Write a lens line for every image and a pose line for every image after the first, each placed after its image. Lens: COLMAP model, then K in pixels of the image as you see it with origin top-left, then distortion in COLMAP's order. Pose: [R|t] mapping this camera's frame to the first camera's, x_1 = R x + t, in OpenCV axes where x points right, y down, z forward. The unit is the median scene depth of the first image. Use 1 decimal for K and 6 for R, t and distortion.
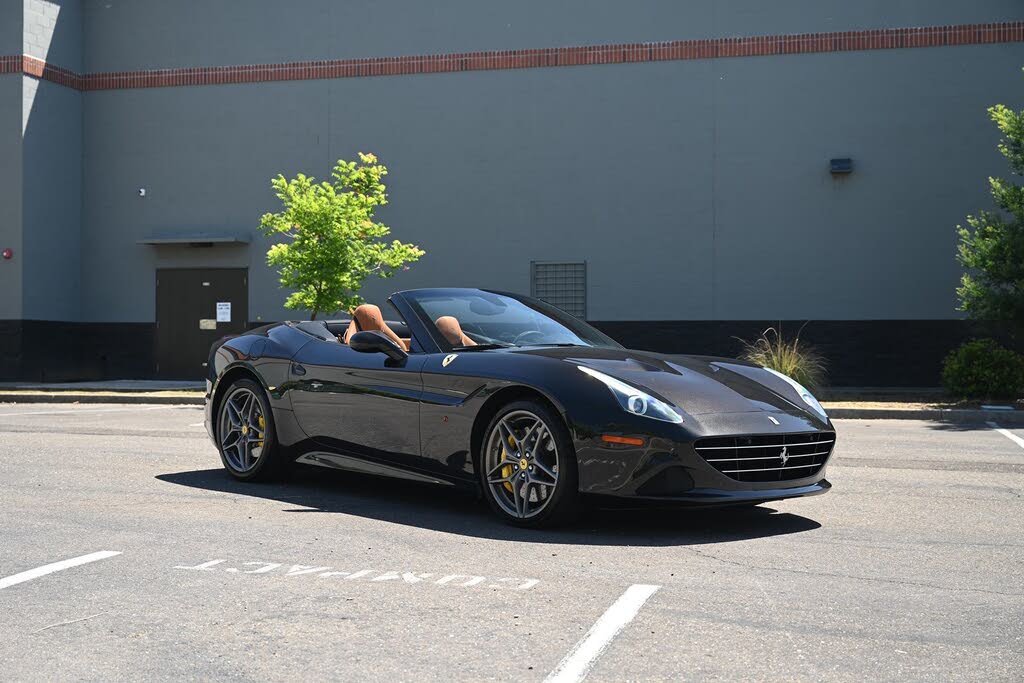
lens RADIAL K [[1293.7, 0, 506.6], [0, 1293.7, 333.7], [0, 0, 1]] dist [0.005456, 0.000000]
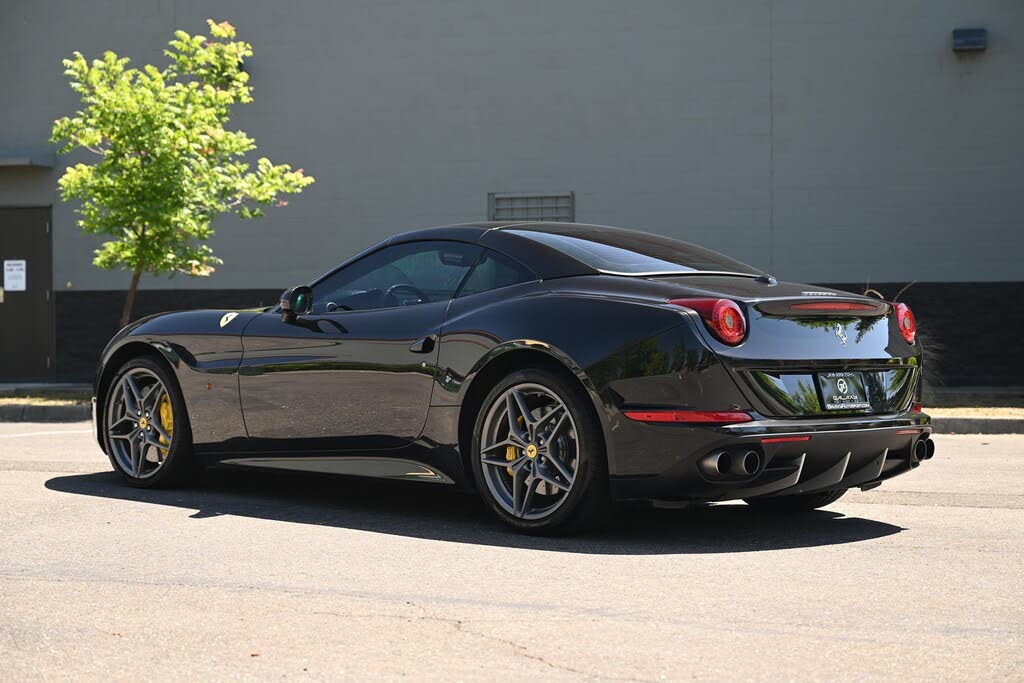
lens RADIAL K [[1937.4, 0, 508.6], [0, 1937.4, 347.4], [0, 0, 1]] dist [0.019741, 0.000000]
pose [[0.999985, -0.005131, -0.001654, 0.040337], [0.005158, 0.999851, 0.016471, 0.006390], [0.001569, -0.016479, 0.999863, 0.049844]]
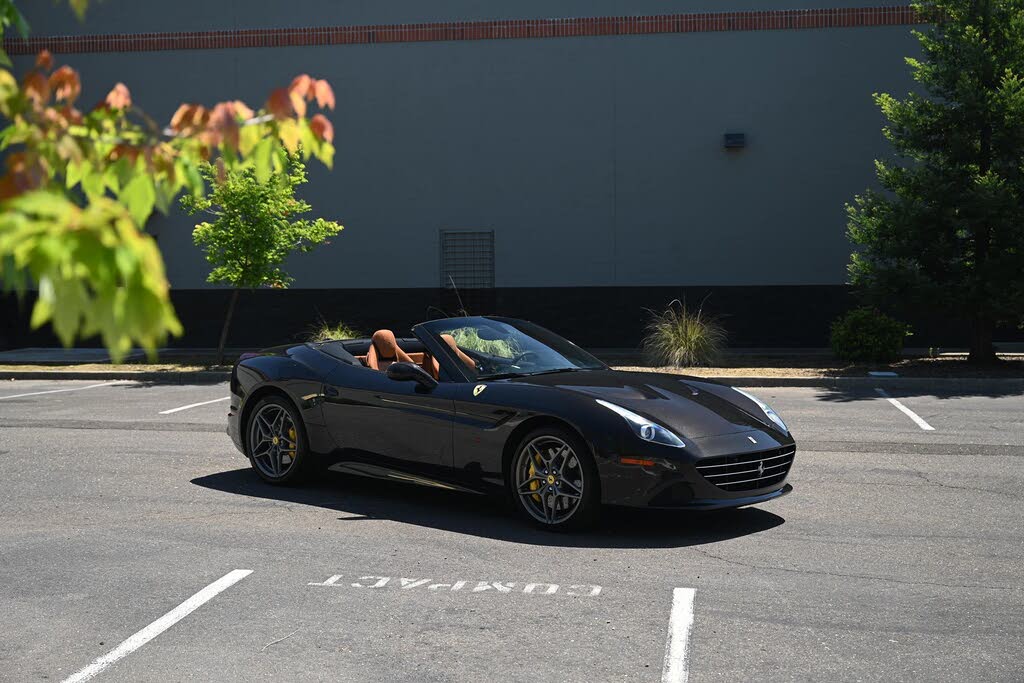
lens RADIAL K [[1293.7, 0, 512.9], [0, 1293.7, 347.9], [0, 0, 1]] dist [0.005456, 0.000000]
pose [[0.994804, -0.014962, 0.100699, -0.040636], [0.009465, 0.998450, 0.054840, -0.025562], [-0.101364, -0.053602, 0.993404, -0.056317]]
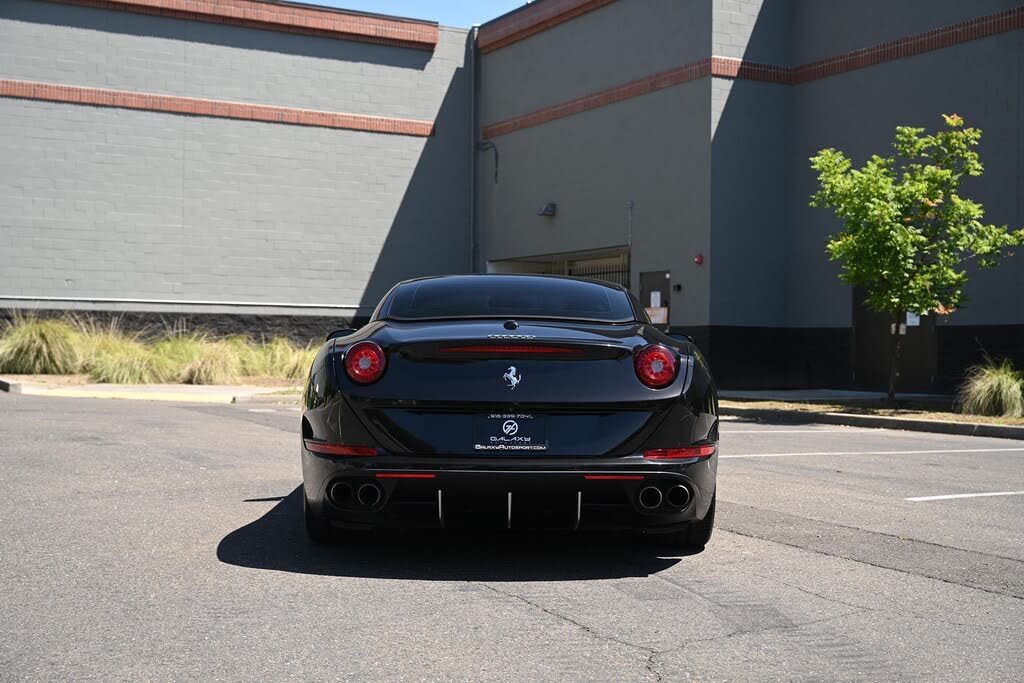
lens RADIAL K [[1293.7, 0, 561.0], [0, 1293.7, 362.7], [0, 0, 1]] dist [0.005456, 0.000000]
pose [[0.710991, 0.014740, -0.703047, 0.331723], [-0.004166, 0.999851, 0.016750, 0.003143], [0.703189, -0.008981, 0.710947, 0.290994]]
